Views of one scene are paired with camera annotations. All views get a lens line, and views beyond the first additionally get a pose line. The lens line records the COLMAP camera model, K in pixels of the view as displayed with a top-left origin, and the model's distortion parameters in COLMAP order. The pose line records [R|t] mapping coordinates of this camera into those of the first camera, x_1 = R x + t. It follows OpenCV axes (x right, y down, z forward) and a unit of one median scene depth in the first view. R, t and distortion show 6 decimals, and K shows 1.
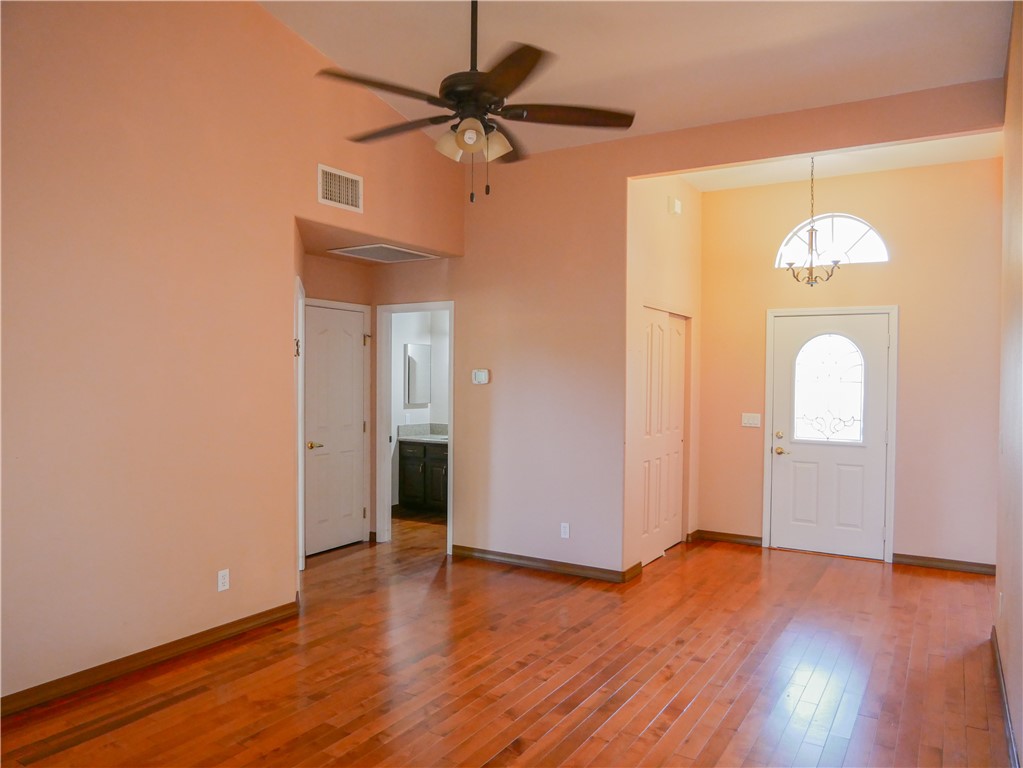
lens RADIAL K [[727.2, 0, 510.7], [0, 727.2, 384.3], [0, 0, 1]] dist [-0.000839, 0.000351]
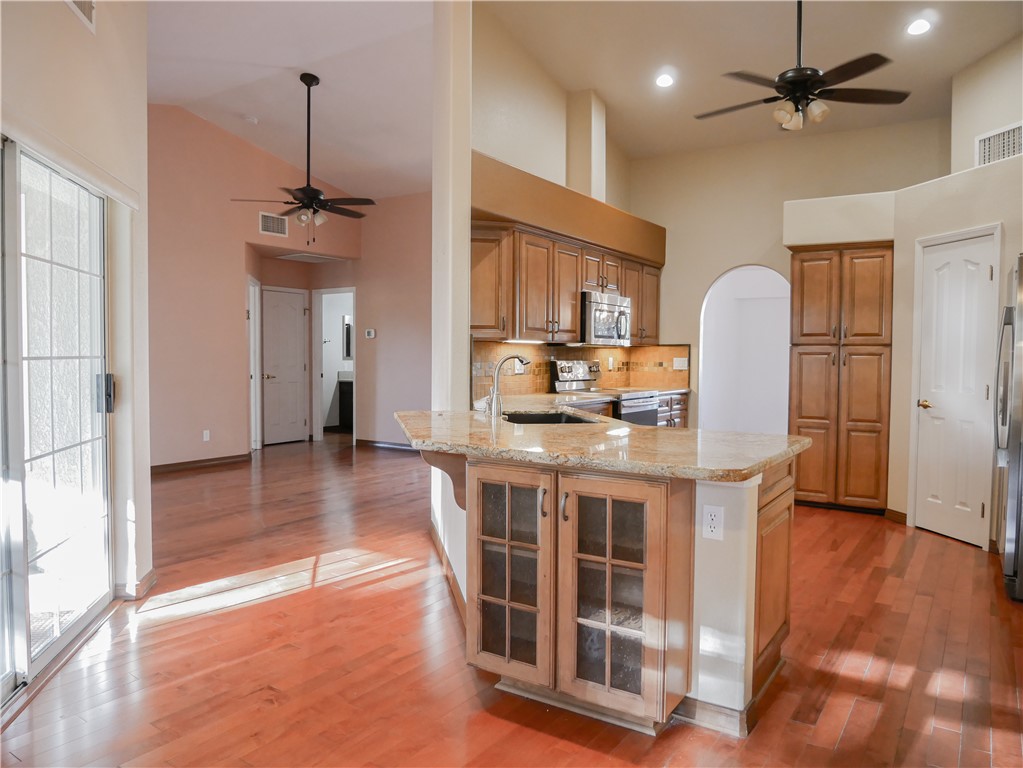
lens RADIAL K [[727.2, 0, 512.4], [0, 727.2, 384.2], [0, 0, 1]] dist [-0.000839, 0.000351]
pose [[0.999549, 0.001248, -0.030005, 0.308263], [-0.000380, 0.999581, 0.028934, 0.051851], [0.030028, -0.028910, 0.999131, -0.582814]]
